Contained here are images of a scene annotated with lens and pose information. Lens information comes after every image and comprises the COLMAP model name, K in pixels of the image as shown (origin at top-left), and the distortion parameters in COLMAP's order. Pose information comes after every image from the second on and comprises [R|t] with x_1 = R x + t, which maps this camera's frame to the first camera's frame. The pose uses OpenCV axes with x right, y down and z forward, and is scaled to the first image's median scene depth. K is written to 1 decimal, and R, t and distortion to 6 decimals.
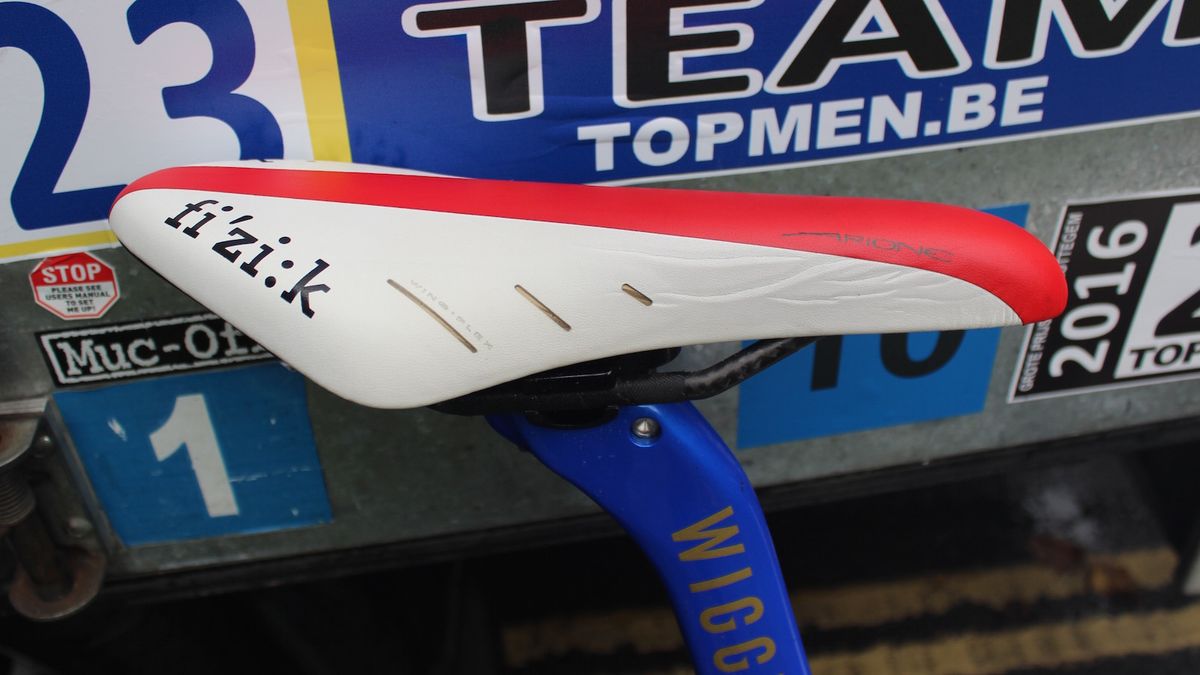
lens RADIAL K [[1284.6, 0, 600.0], [0, 1284.6, 337.5], [0, 0, 1]] dist [-0.133387, 0.039865]
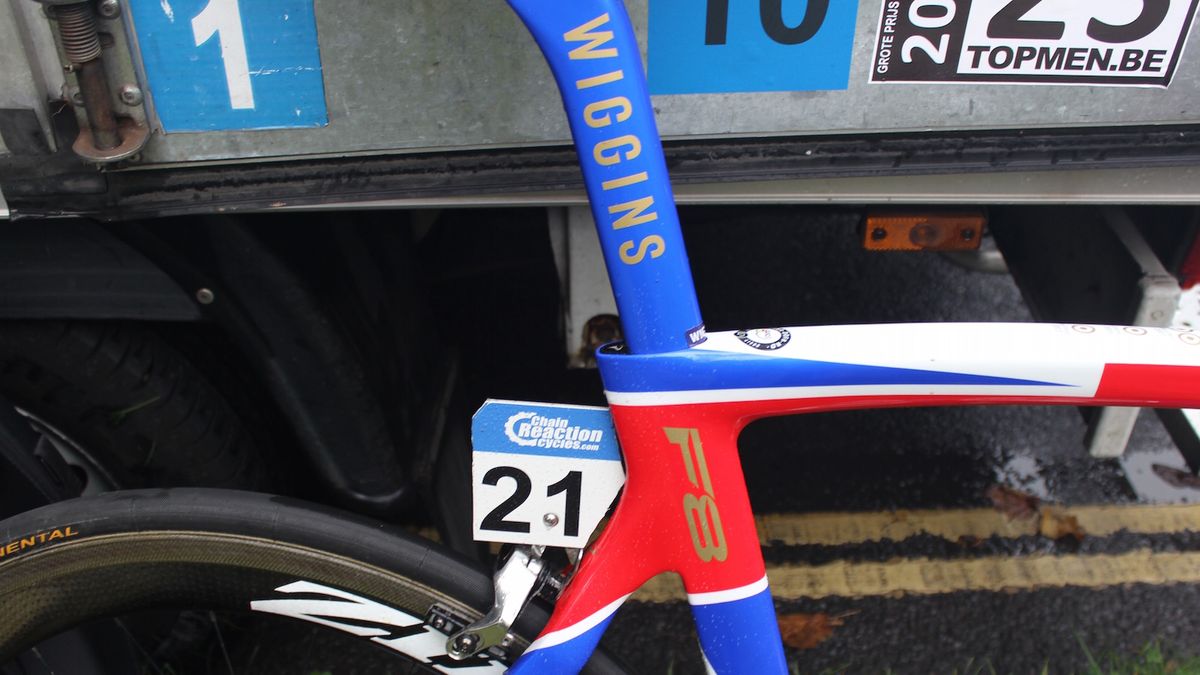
lens RADIAL K [[1221.4, 0, 600.0], [0, 1221.4, 337.5], [0, 0, 1]] dist [-0.142462, 0.158829]
pose [[0.997216, 0.073151, -0.014447, 0.095129], [-0.073075, 0.997310, 0.005712, 0.323905], [0.014826, -0.004641, 0.999879, -0.207675]]
